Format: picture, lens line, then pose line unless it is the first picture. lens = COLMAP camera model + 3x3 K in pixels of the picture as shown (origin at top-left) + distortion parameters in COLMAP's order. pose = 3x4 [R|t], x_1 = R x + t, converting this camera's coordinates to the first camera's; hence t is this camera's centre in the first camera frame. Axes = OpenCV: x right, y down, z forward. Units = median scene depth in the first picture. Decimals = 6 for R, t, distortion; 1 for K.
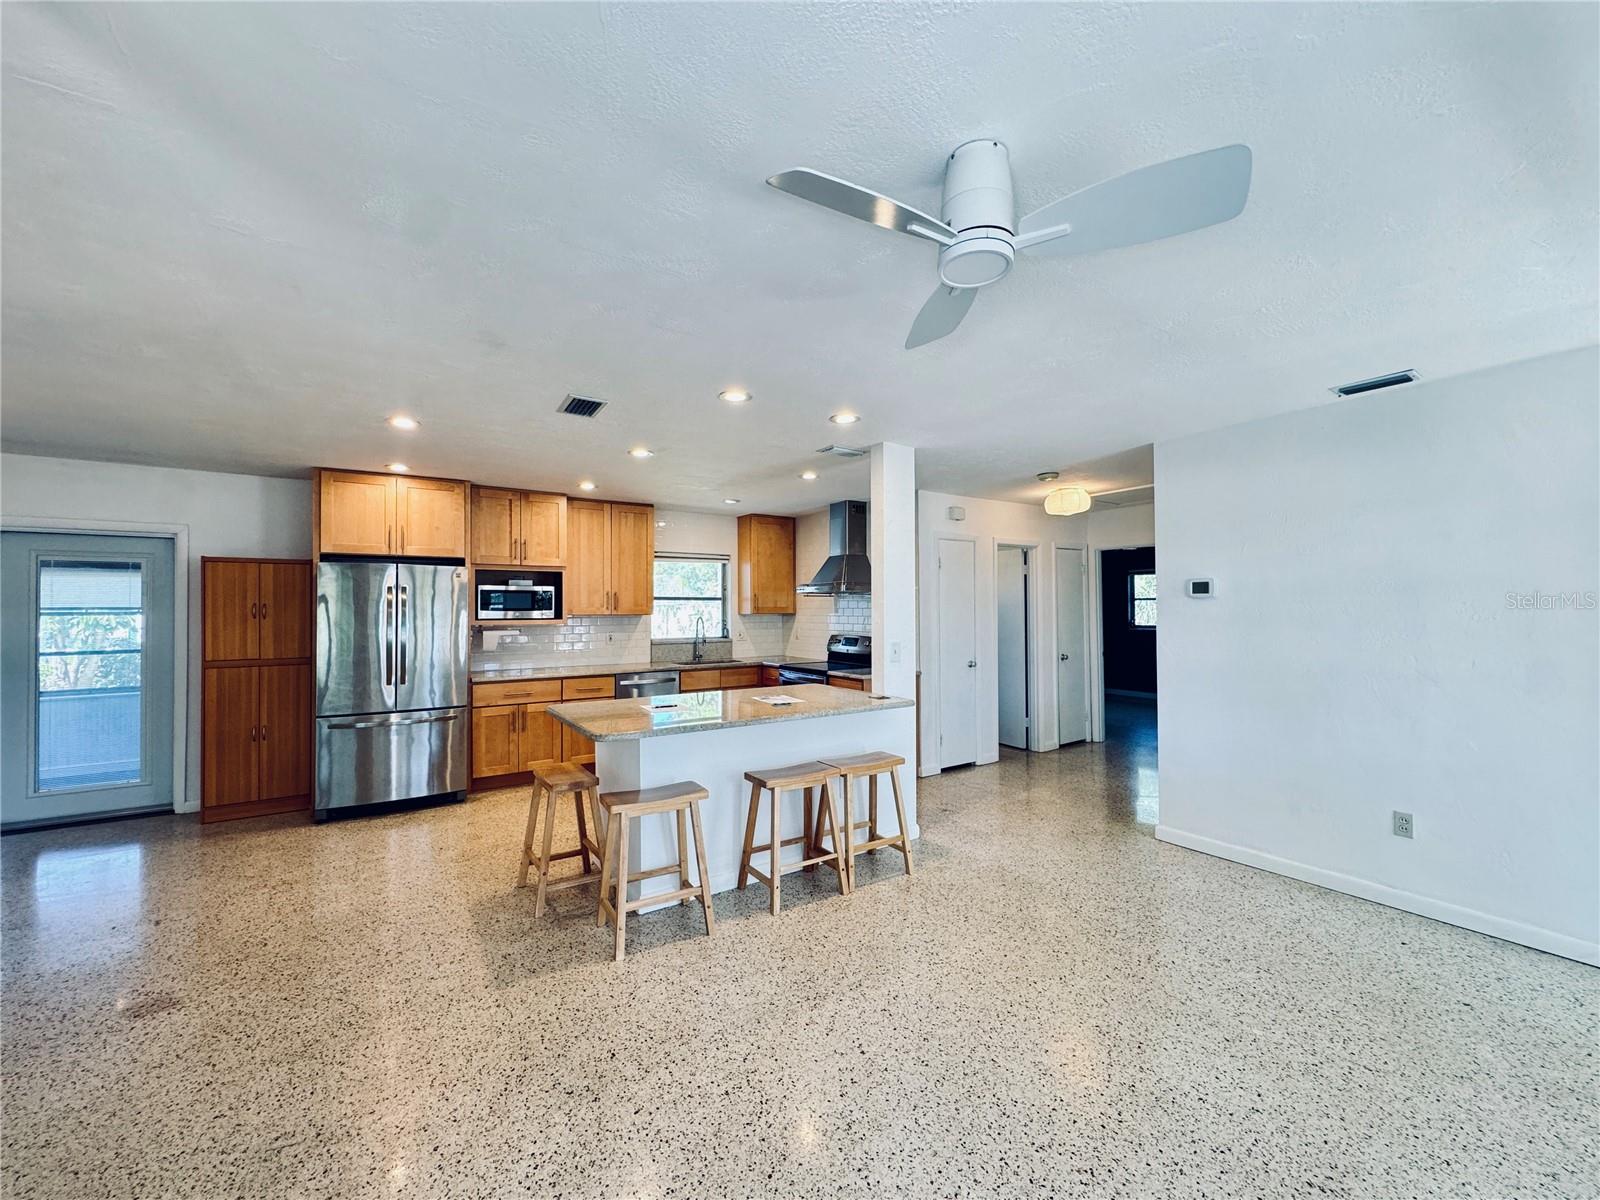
lens RADIAL K [[636.4, 0, 801.0], [0, 636.4, 601.3], [0, 0, 1]] dist [-0.002563, -0.000079]
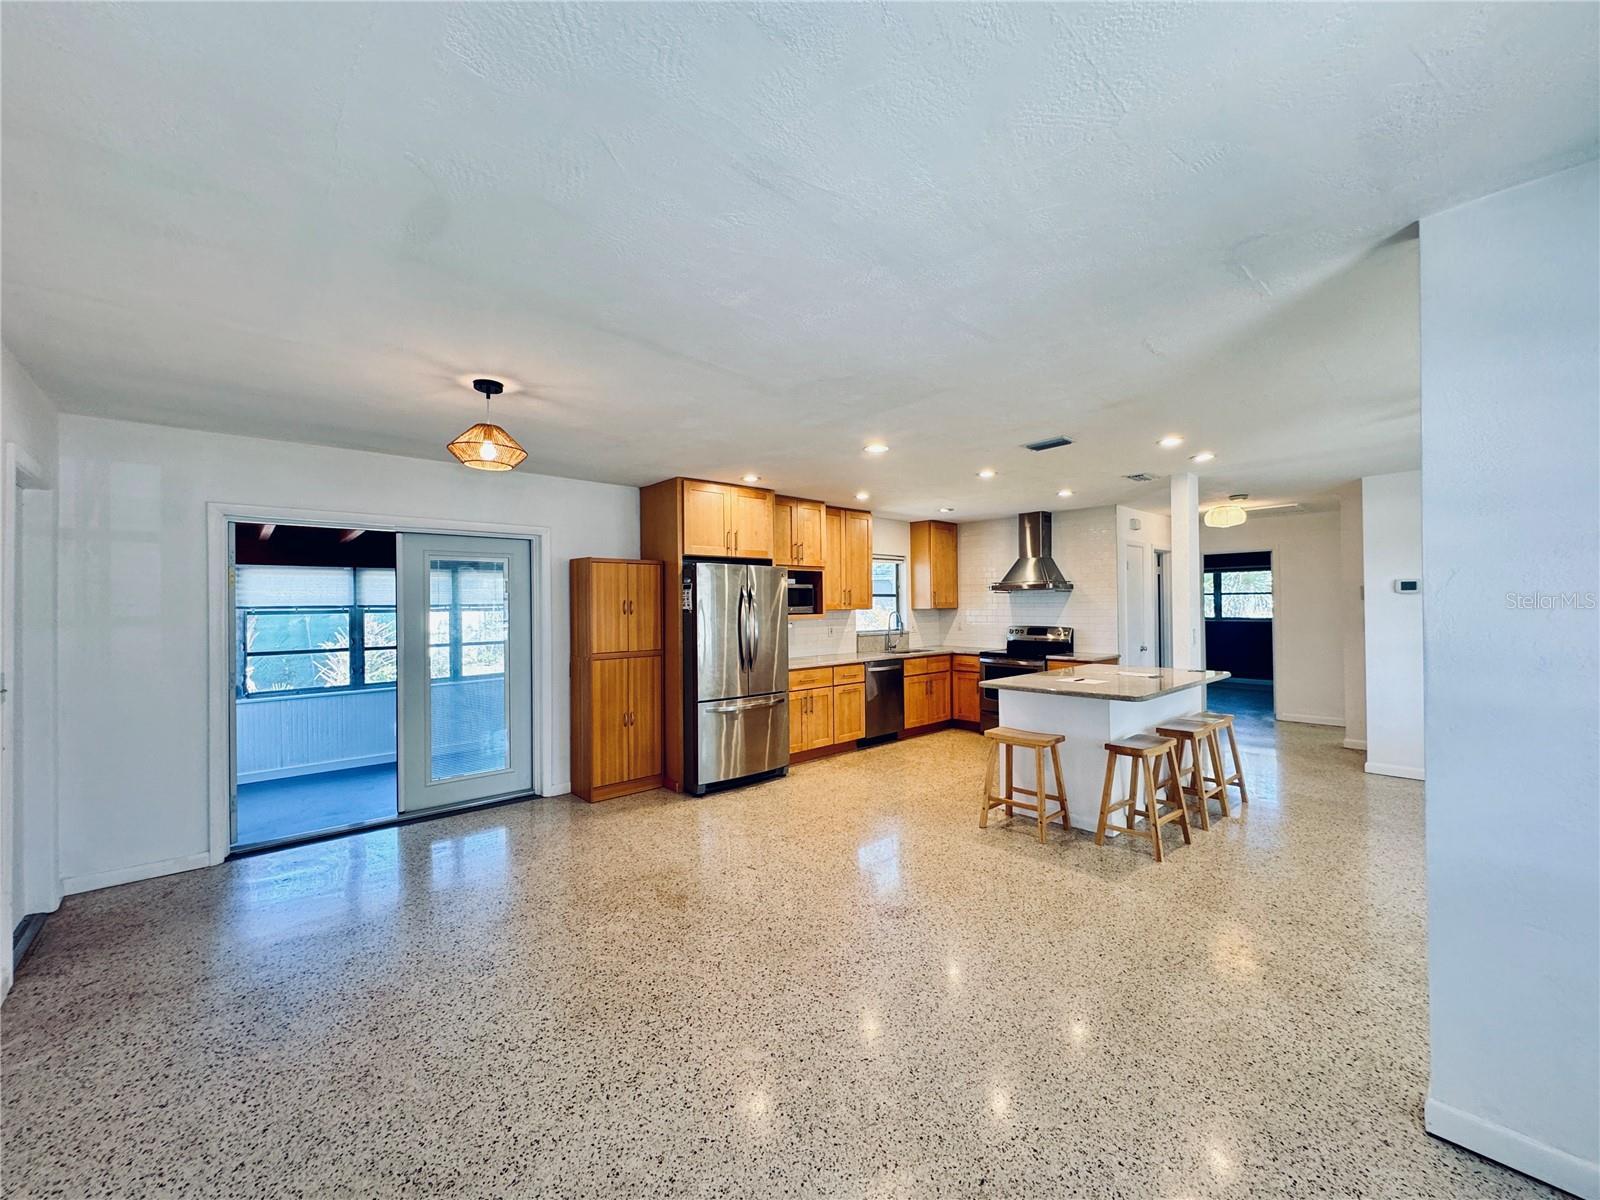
lens RADIAL K [[636.4, 0, 801.0], [0, 636.4, 601.3], [0, 0, 1]] dist [-0.002563, -0.000079]
pose [[0.988202, -0.004339, 0.153094, -0.641620], [0.003606, 0.999981, 0.005060, 0.000279], [-0.153113, -0.004448, 0.988199, -0.112113]]
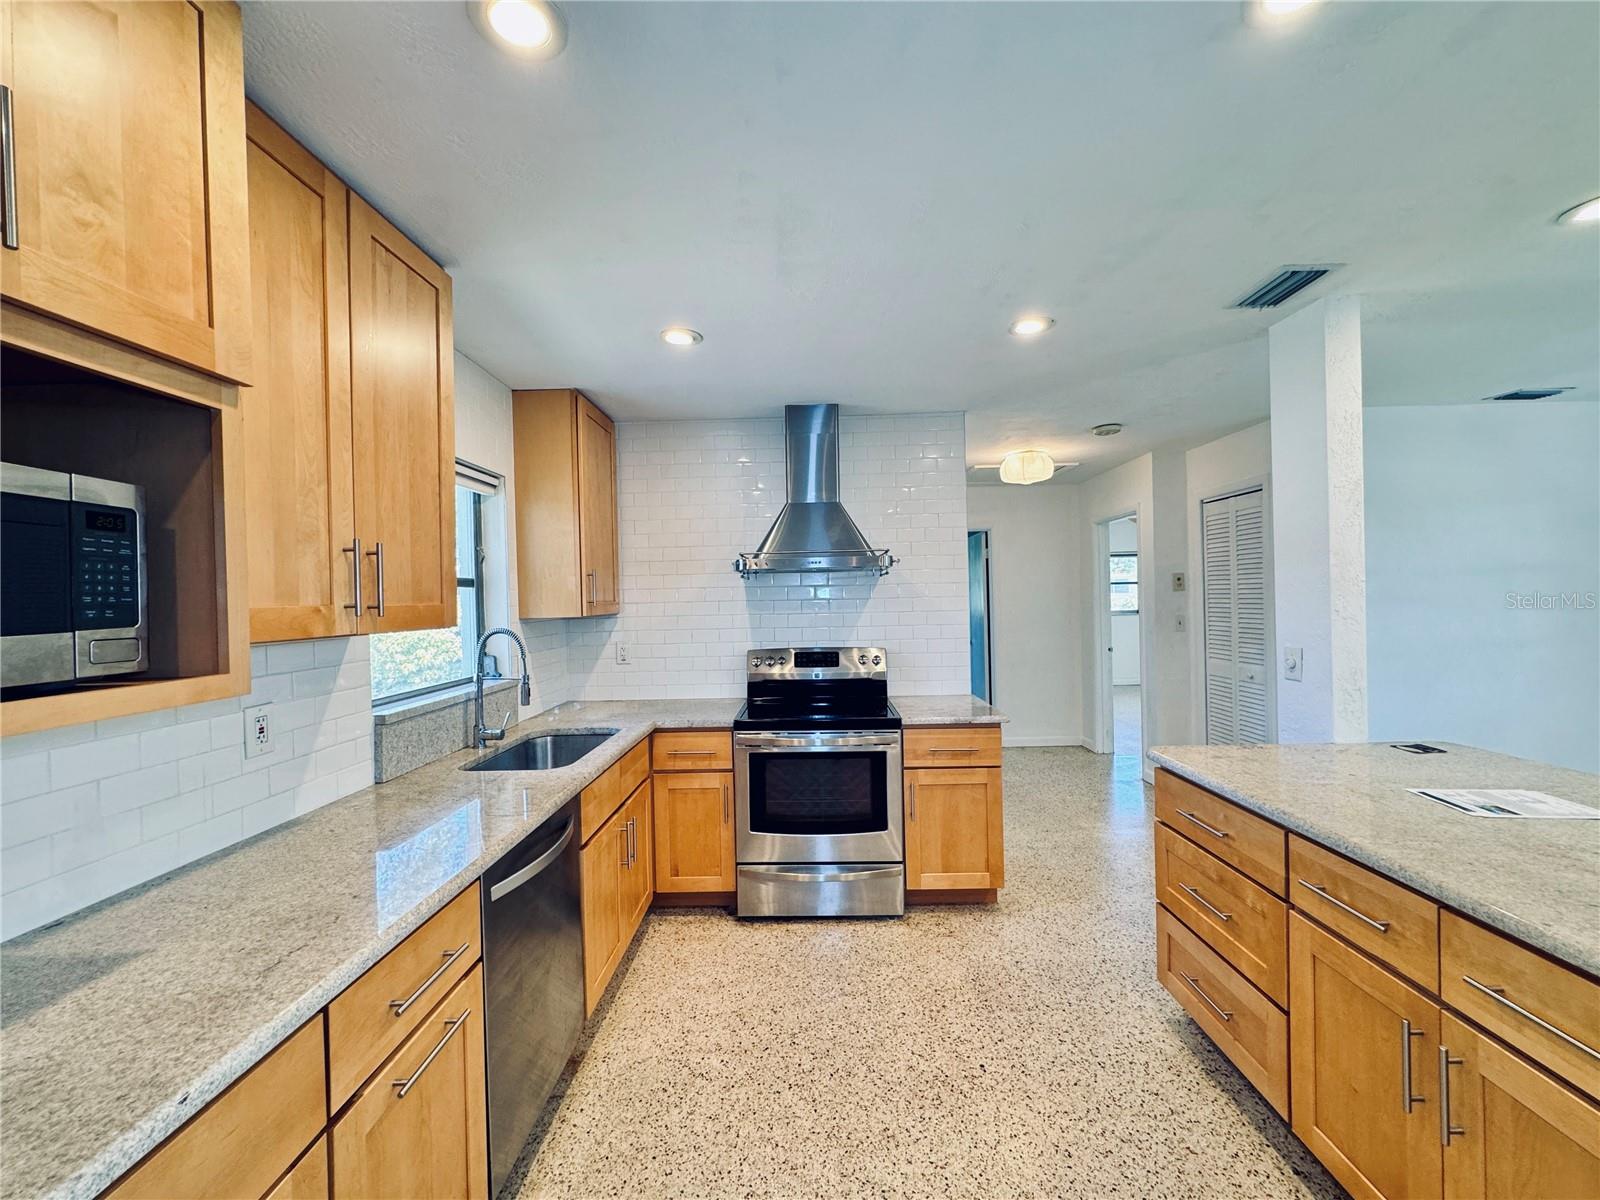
lens RADIAL K [[636.4, 0, 801.0], [0, 636.4, 601.3], [0, 0, 1]] dist [-0.002563, -0.000079]
pose [[0.565338, -0.012677, 0.824762, -0.473535], [0.008925, 0.999917, 0.009252, 0.008527], [-0.824811, 0.002131, 0.565404, 0.836709]]
